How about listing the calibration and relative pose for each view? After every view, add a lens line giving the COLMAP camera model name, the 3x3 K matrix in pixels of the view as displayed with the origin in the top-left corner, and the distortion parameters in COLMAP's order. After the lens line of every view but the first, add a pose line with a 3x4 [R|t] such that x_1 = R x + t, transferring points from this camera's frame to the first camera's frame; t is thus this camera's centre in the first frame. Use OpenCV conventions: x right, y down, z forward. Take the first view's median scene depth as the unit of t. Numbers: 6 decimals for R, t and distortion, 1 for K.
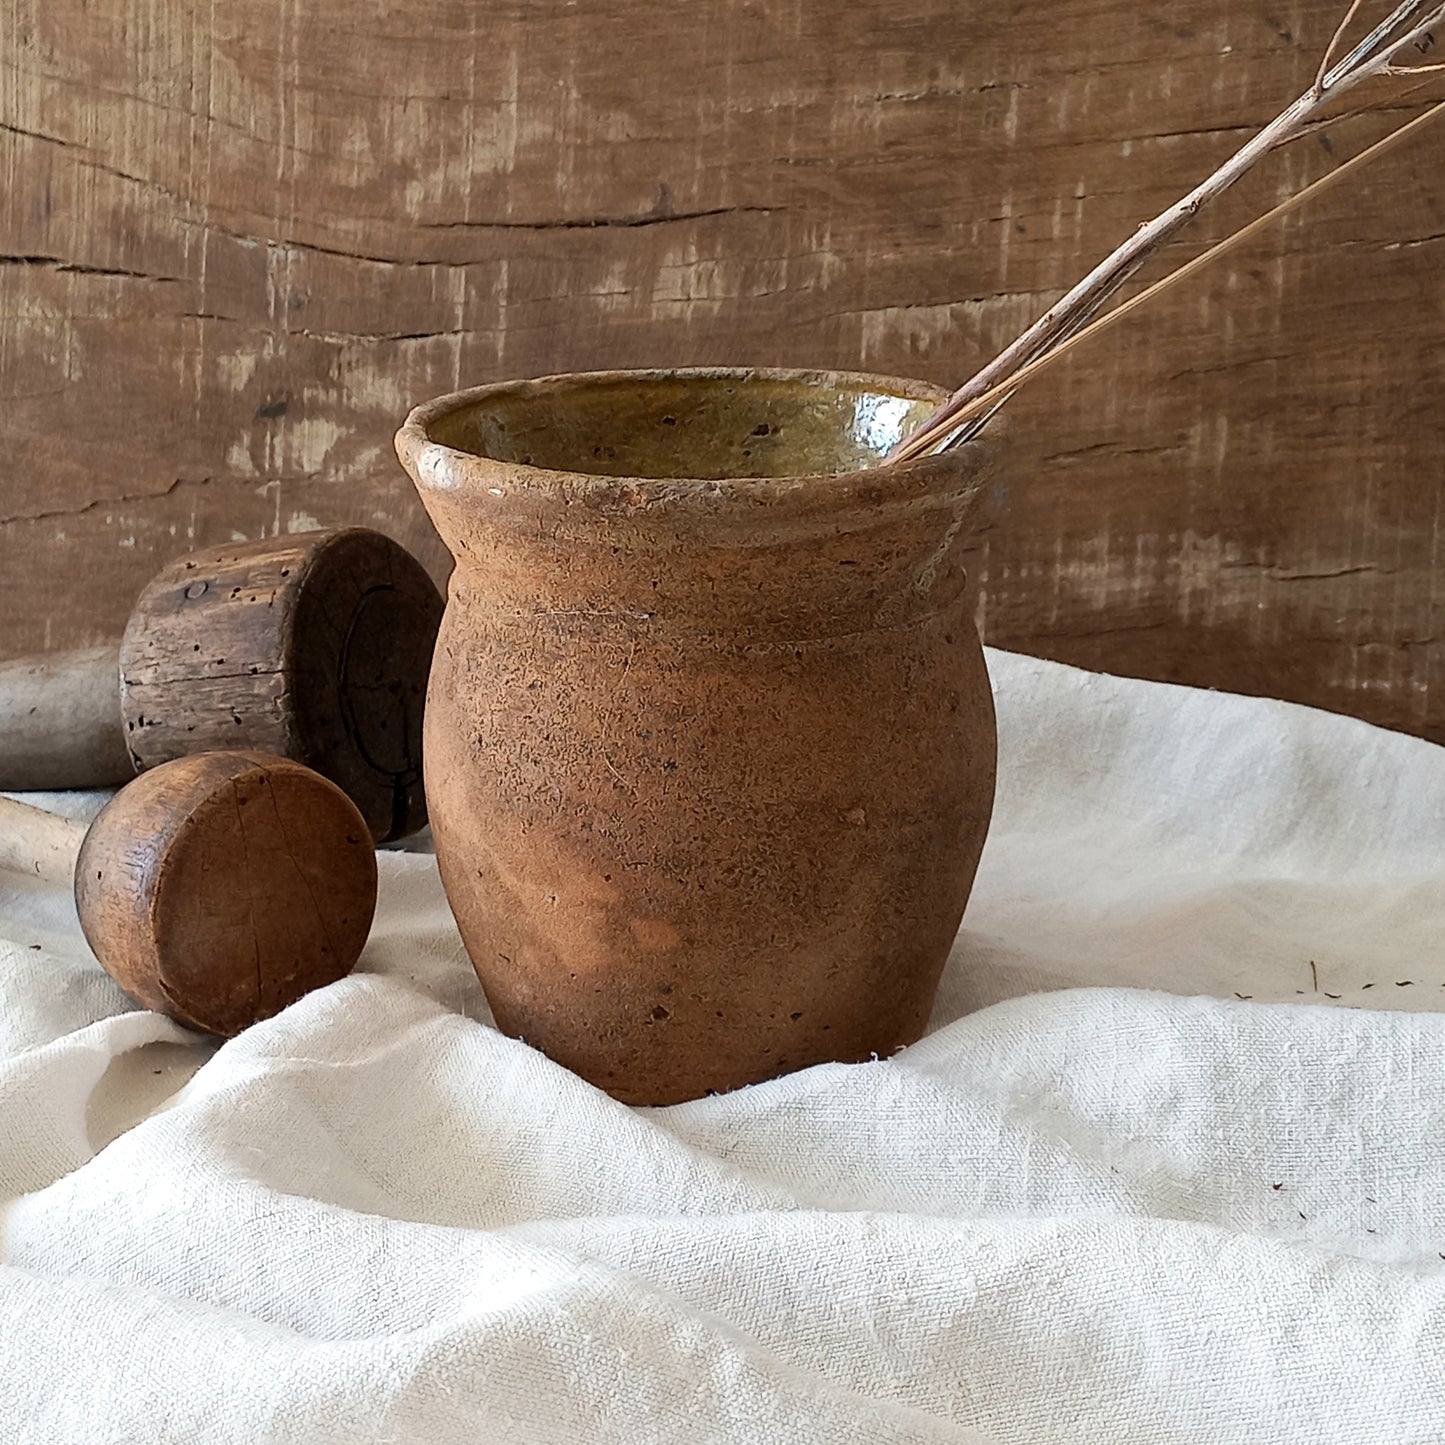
lens RADIAL K [[2568.1, 0, 782.4], [0, 2568.1, 737.0], [0, 0, 1]] dist [0.116020, -0.194333]
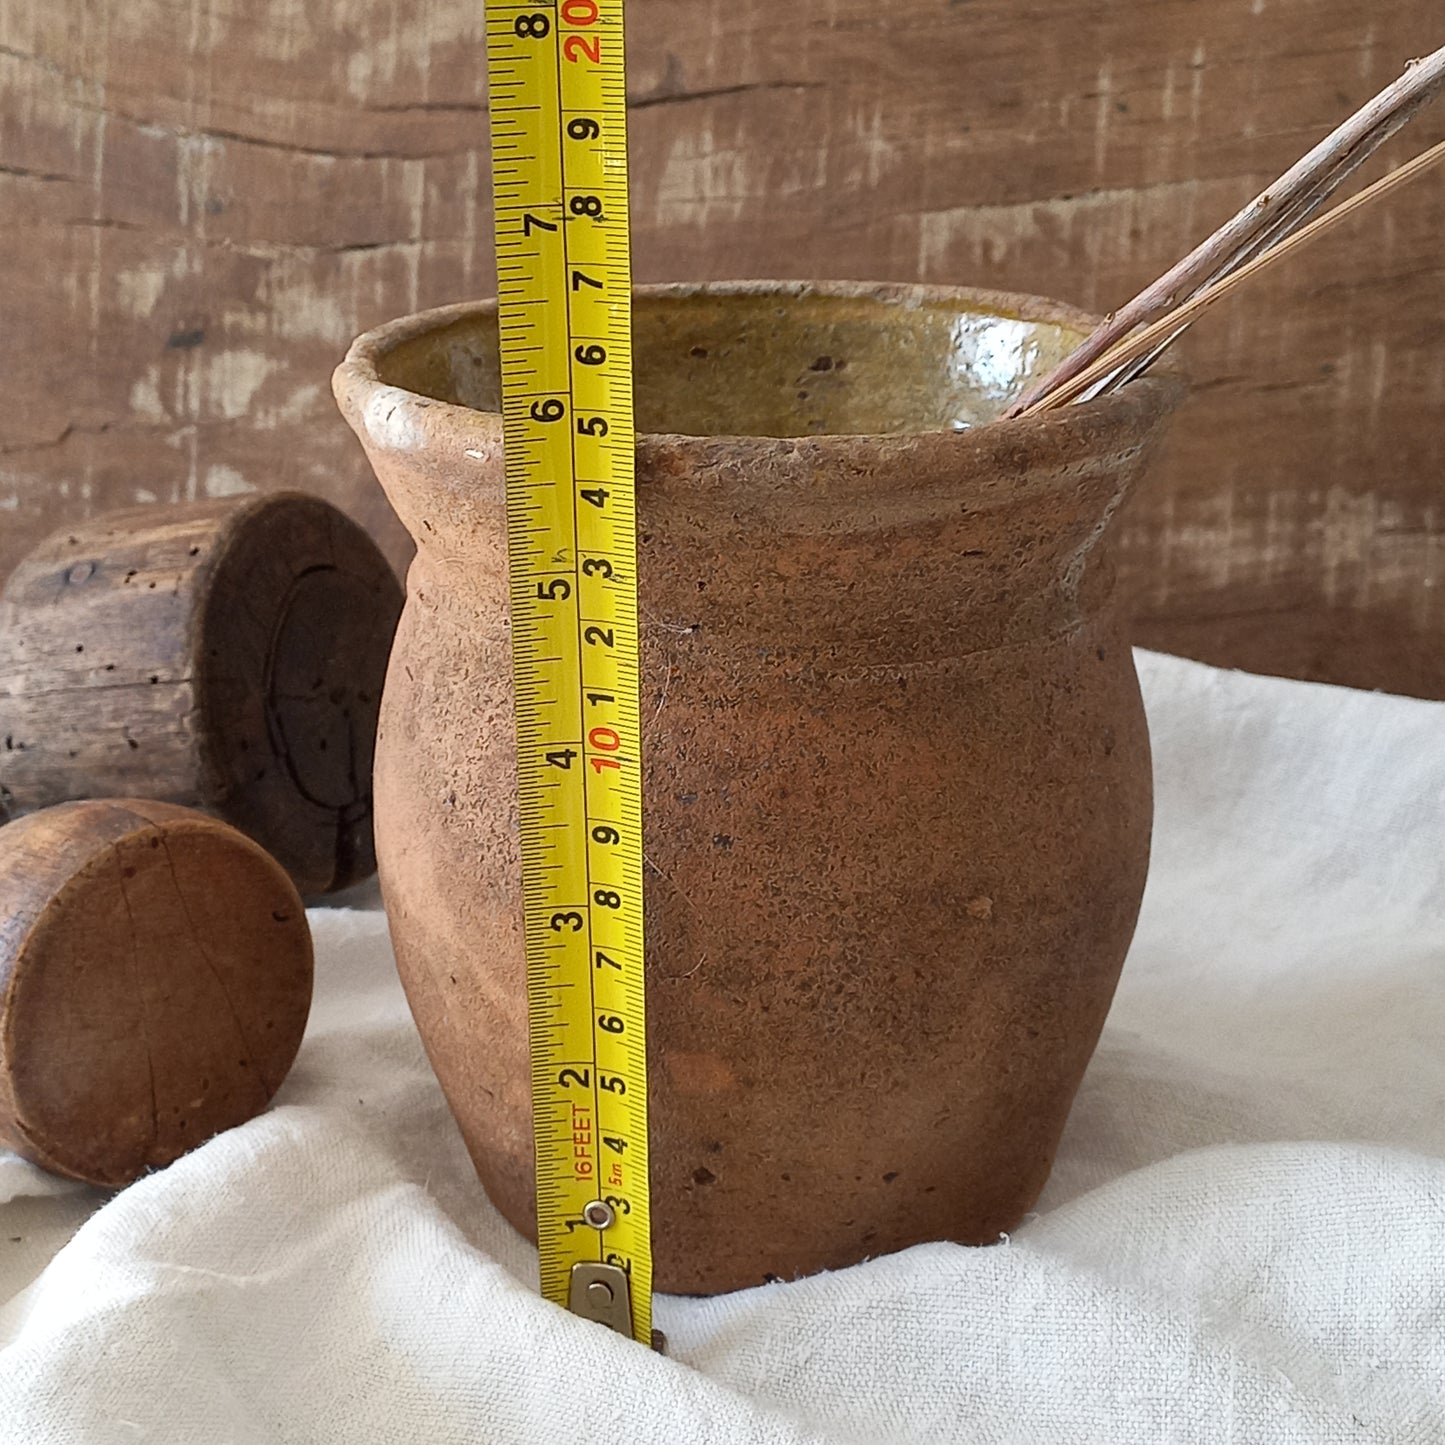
lens RADIAL K [[2577.8, 0, 722.5], [0, 2577.8, 722.5], [0, 0, 1]] dist [0.120864, -0.181626]
pose [[0.999985, -0.002051, -0.005152, -0.027325], [0.002158, 0.999780, 0.020858, -0.024883], [0.005108, -0.020869, 0.999769, 0.198977]]
